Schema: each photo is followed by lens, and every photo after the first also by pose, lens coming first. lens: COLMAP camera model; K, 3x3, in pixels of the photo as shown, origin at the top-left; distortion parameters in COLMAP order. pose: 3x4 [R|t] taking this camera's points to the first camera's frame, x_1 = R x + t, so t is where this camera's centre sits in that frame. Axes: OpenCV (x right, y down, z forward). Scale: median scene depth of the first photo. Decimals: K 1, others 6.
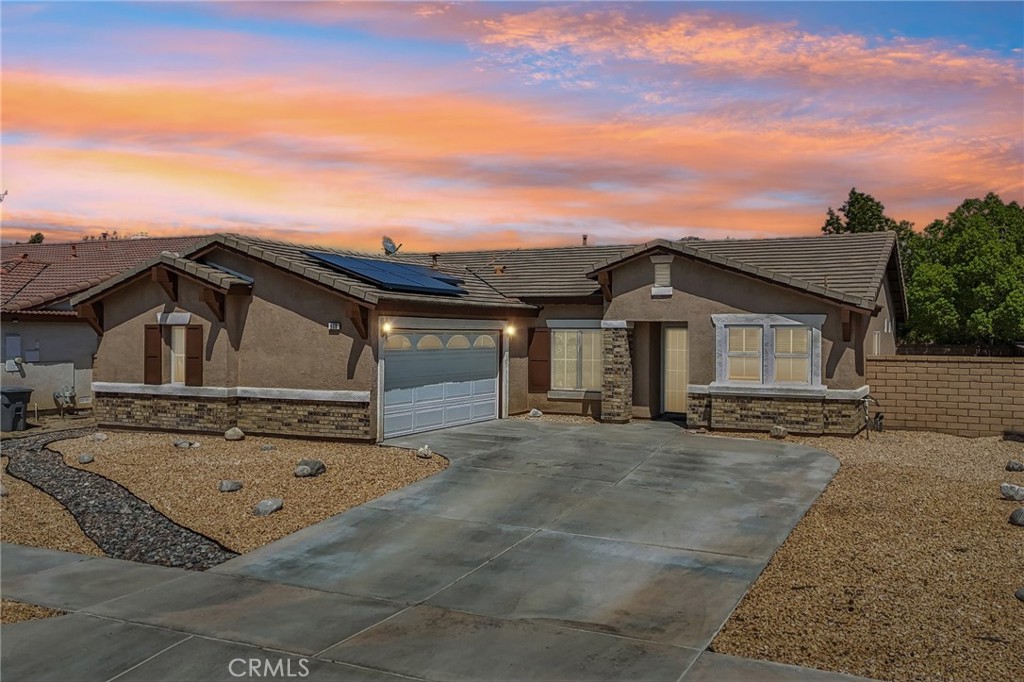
lens RADIAL K [[864.6, 0, 511.8], [0, 864.6, 337.6], [0, 0, 1]] dist [0.112952, -0.174905]
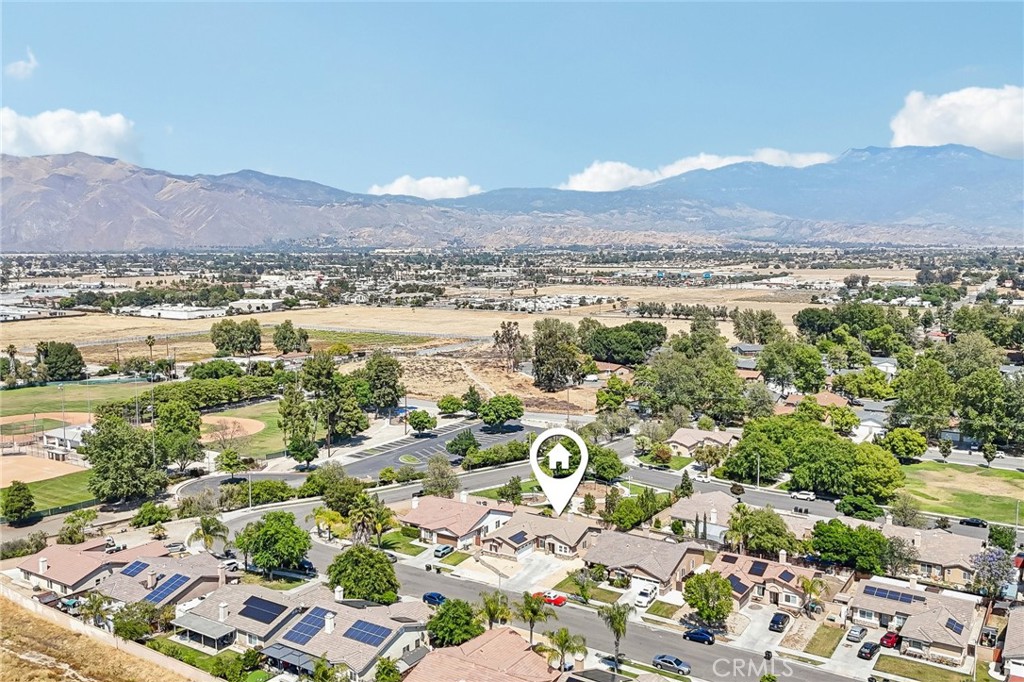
lens RADIAL K [[864.6, 0, 511.8], [0, 864.6, 337.6], [0, 0, 1]] dist [0.112952, -0.174905]
pose [[0.993638, 0.007554, -0.112367, 0.829852], [0.003957, 0.994791, 0.101860, -3.257431], [0.112551, -0.101657, 0.988432, -8.098290]]
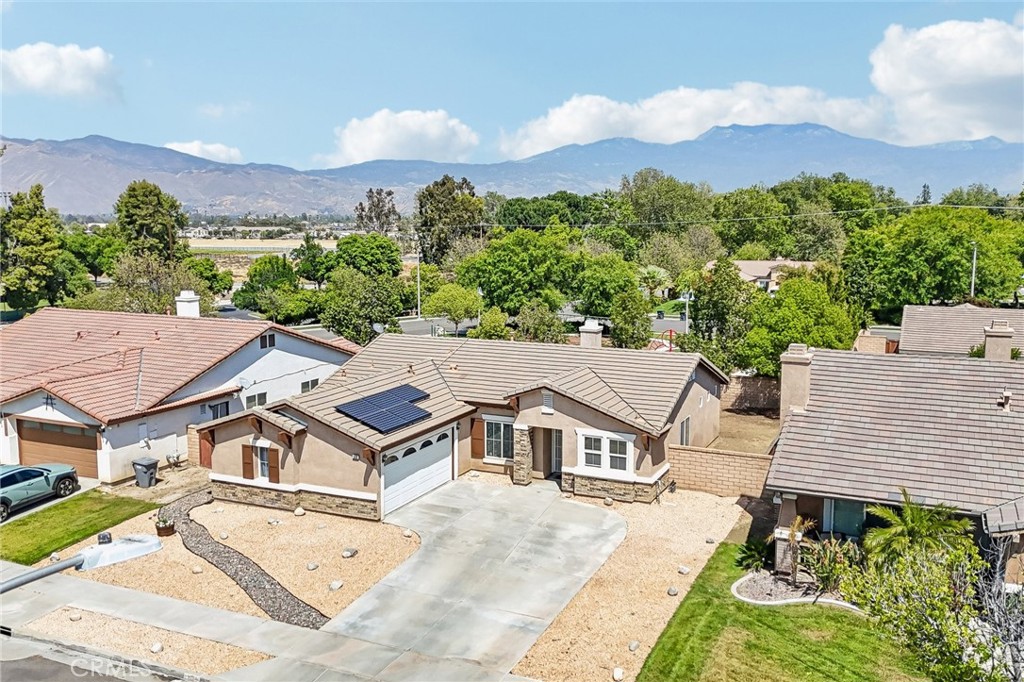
lens RADIAL K [[864.6, 0, 511.8], [0, 864.6, 337.6], [0, 0, 1]] dist [0.112952, -0.174905]
pose [[0.999581, -0.008174, 0.027773, 0.070480], [0.004532, 0.991664, 0.128770, -0.493641], [-0.028594, -0.128590, 0.991286, -0.764831]]
